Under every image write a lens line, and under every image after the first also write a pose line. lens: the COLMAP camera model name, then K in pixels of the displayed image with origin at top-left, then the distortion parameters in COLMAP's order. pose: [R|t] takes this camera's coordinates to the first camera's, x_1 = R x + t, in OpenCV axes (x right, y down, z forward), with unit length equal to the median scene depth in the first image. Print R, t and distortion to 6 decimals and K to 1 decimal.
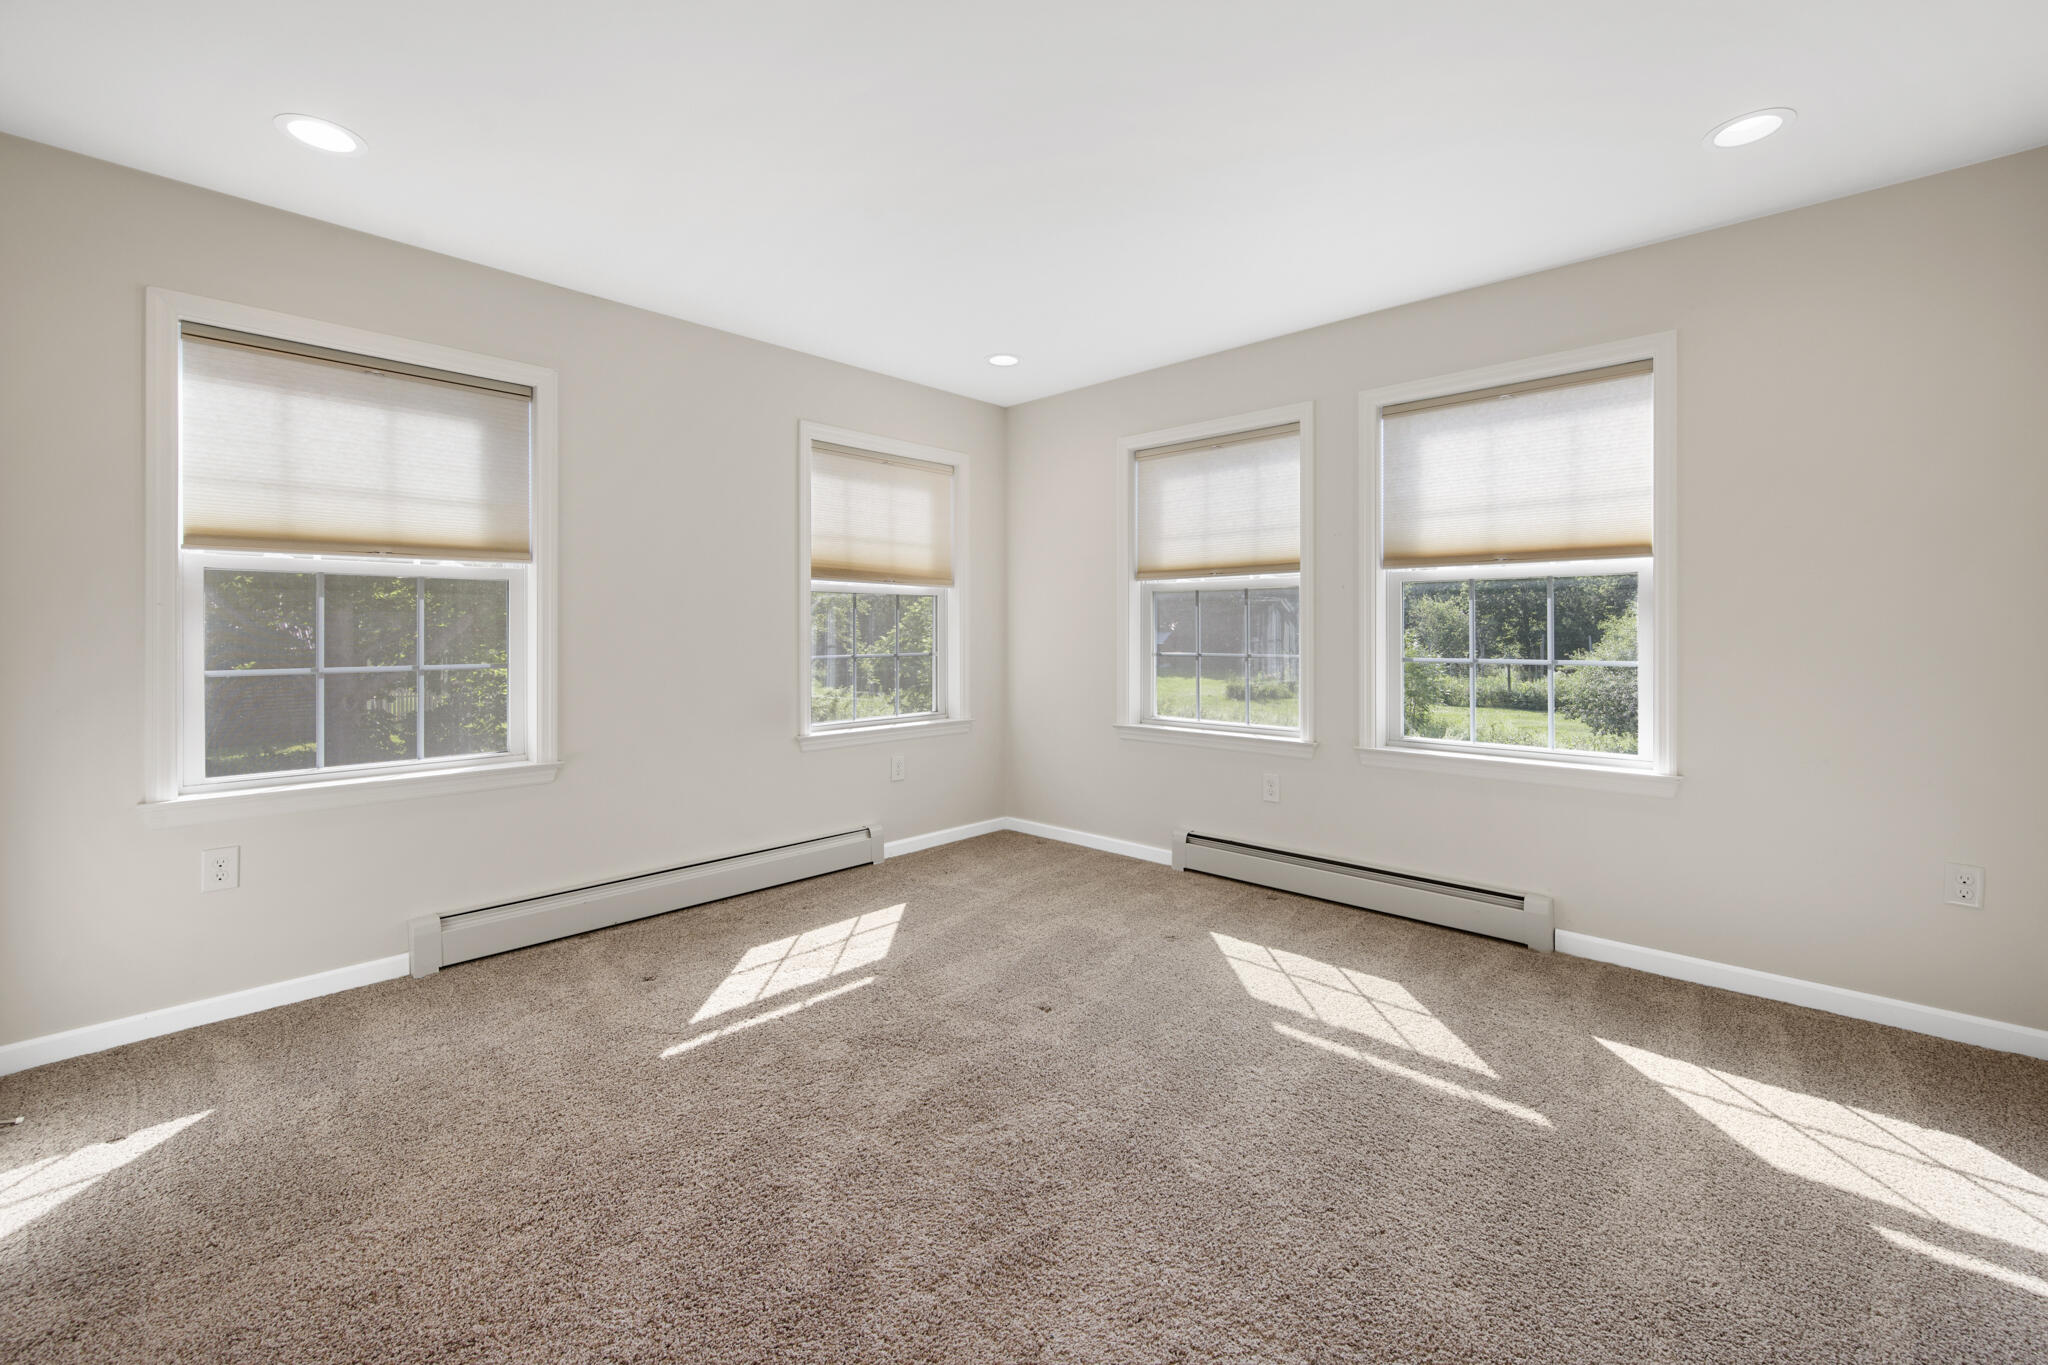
lens RADIAL K [[827.5, 0, 1022.7], [0, 827.5, 637.3], [0, 0, 1]] dist [-0.000170, -0.000084]
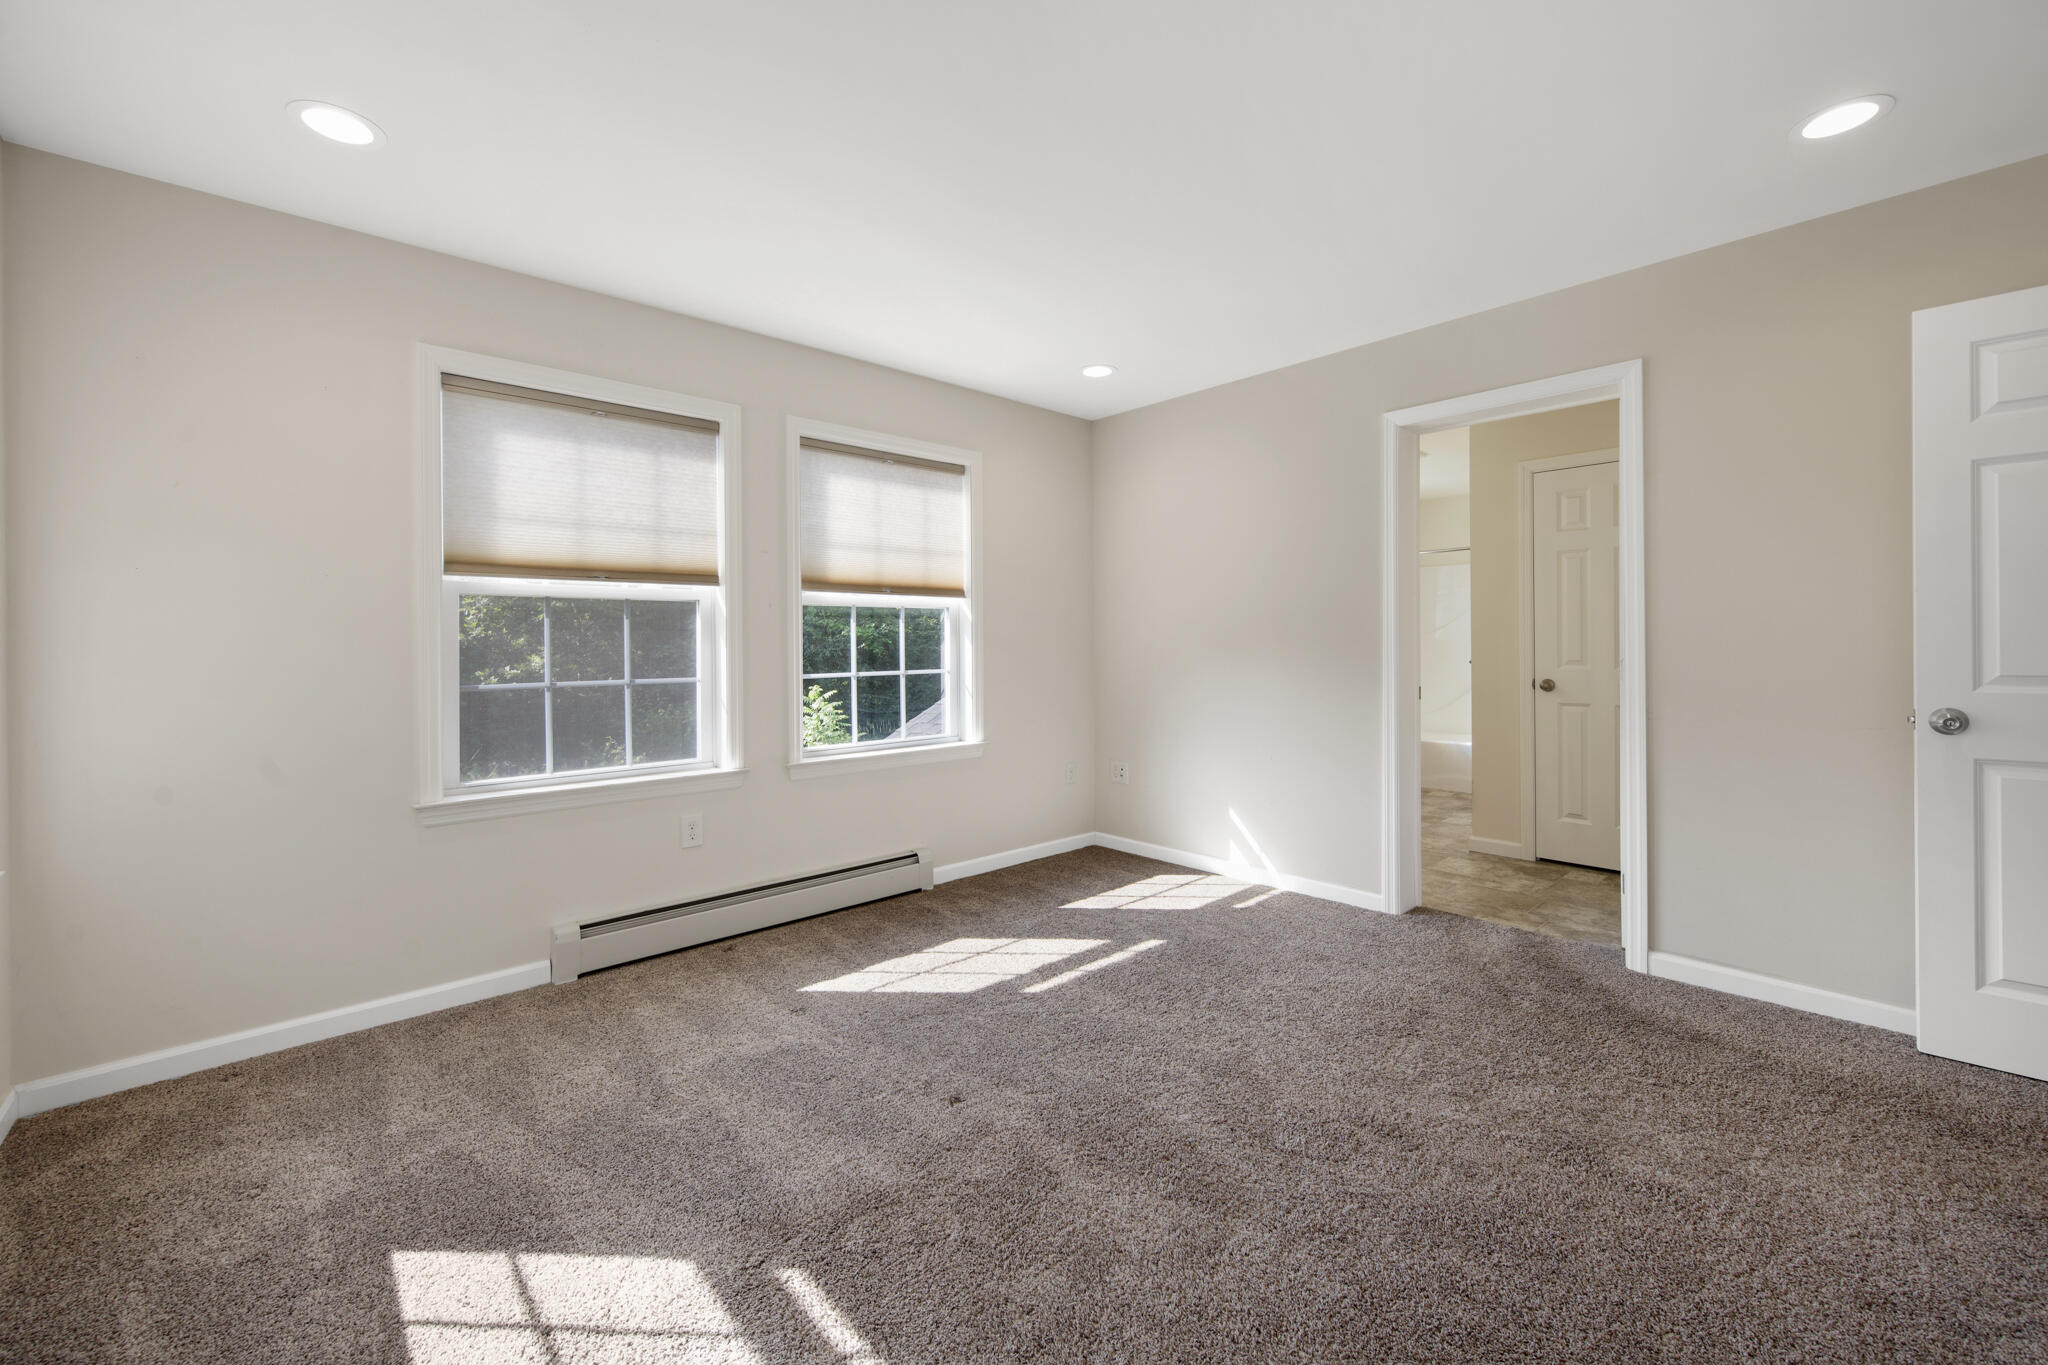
lens RADIAL K [[827.5, 0, 1022.7], [0, 827.5, 637.3], [0, 0, 1]] dist [-0.000170, -0.000084]
pose [[0.081267, 0.010332, 0.996639, -0.717634], [0.017003, 0.999786, -0.011751, -0.006635], [-0.996547, 0.017901, 0.081074, 0.768979]]
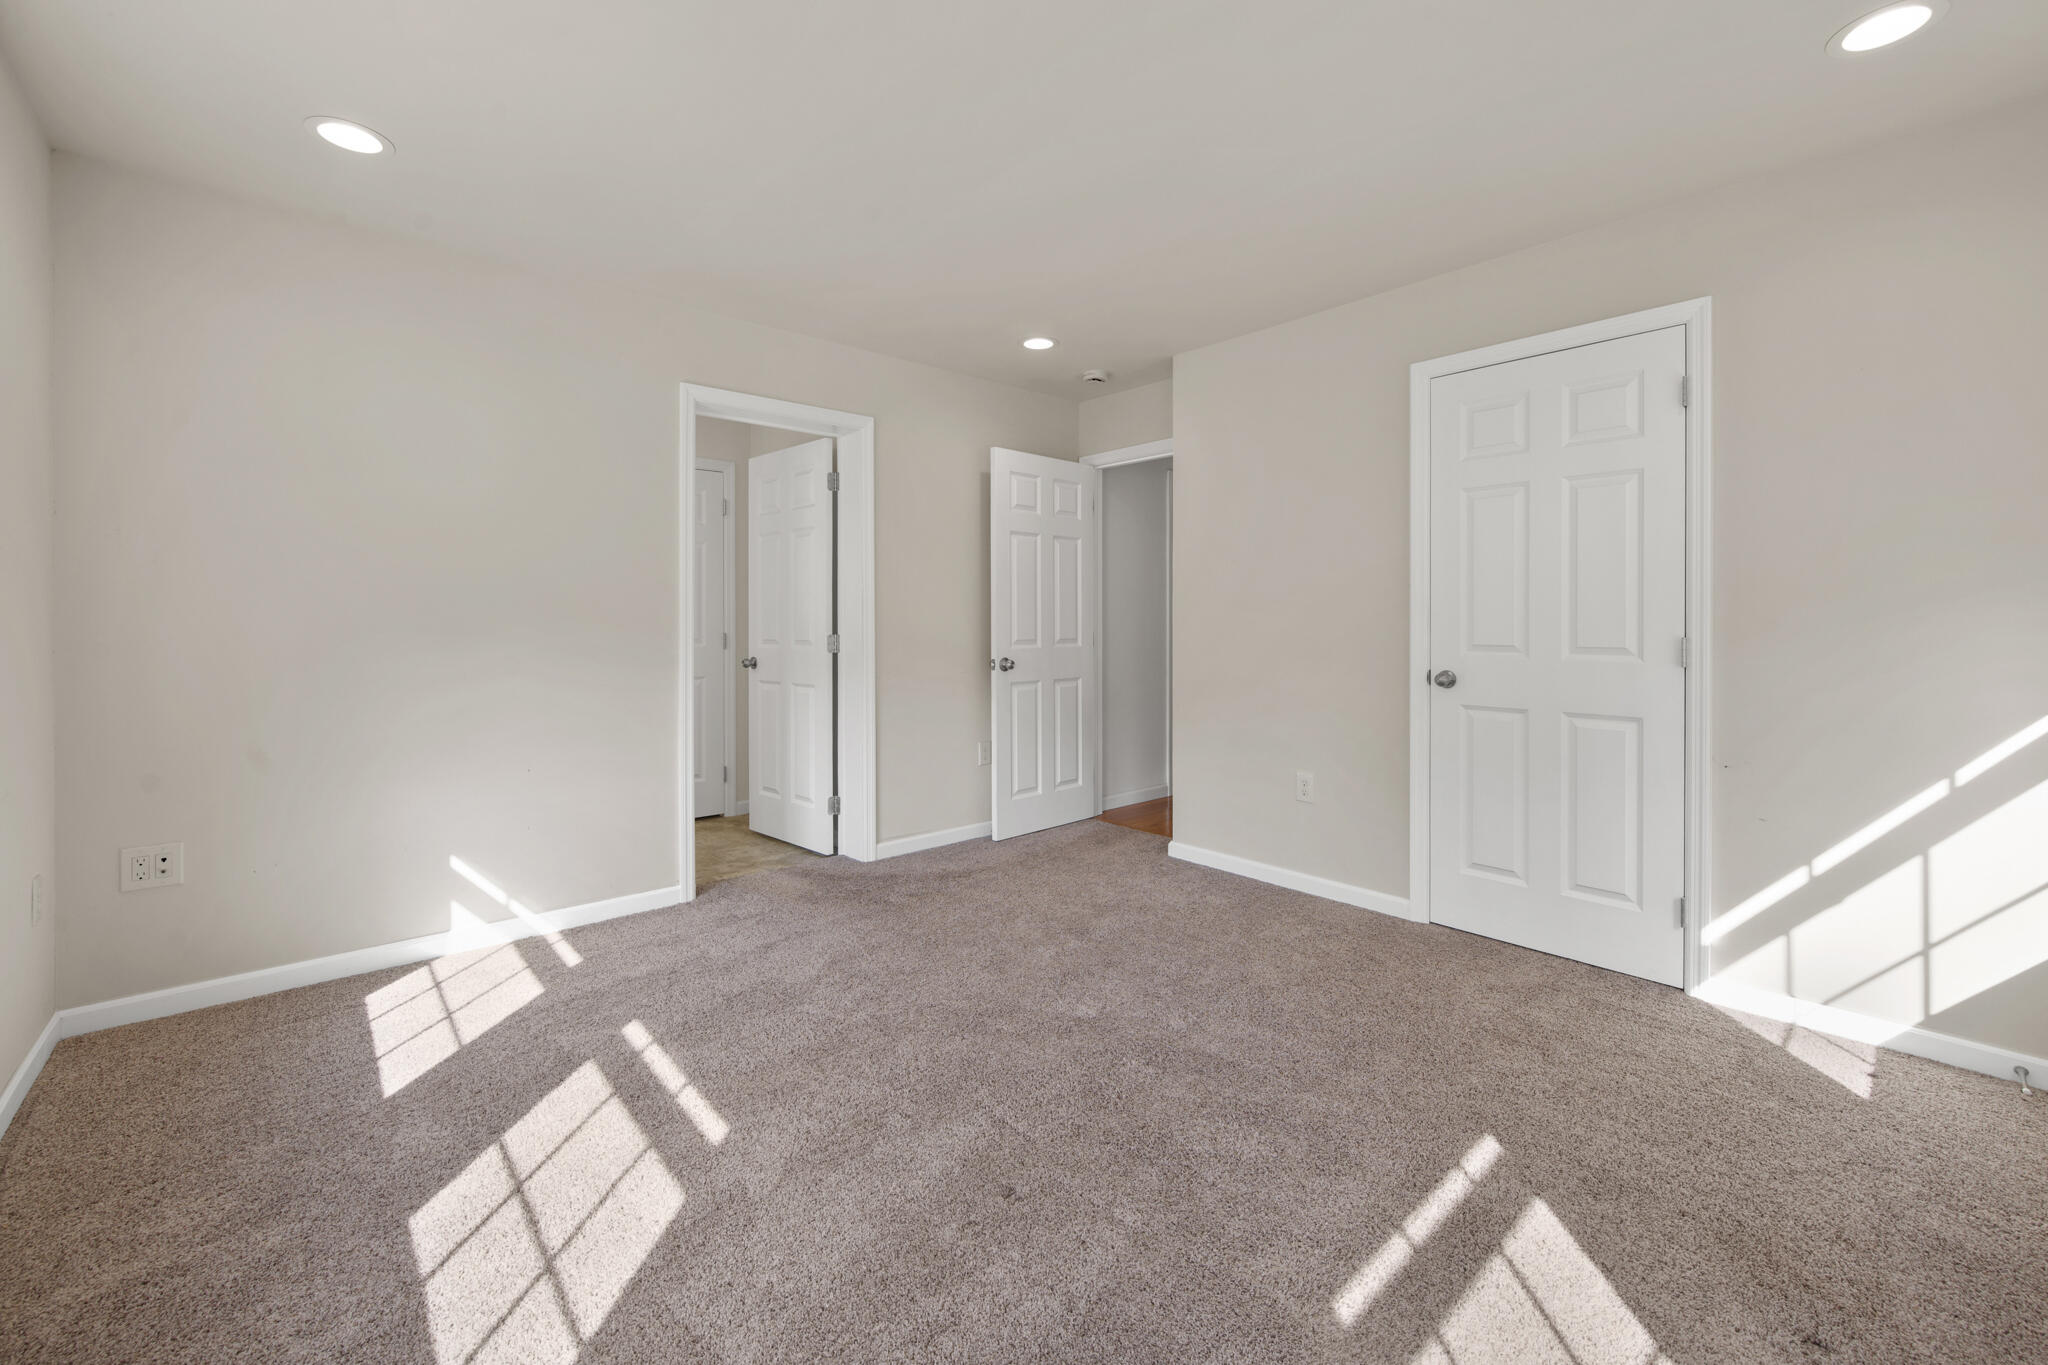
lens RADIAL K [[827.5, 0, 1022.7], [0, 827.5, 637.3], [0, 0, 1]] dist [-0.000170, -0.000084]
pose [[-0.996051, 0.001304, 0.088773, -0.035837], [0.003624, 0.999656, 0.025975, -0.011531], [-0.088708, 0.026194, -0.995713, 1.469721]]
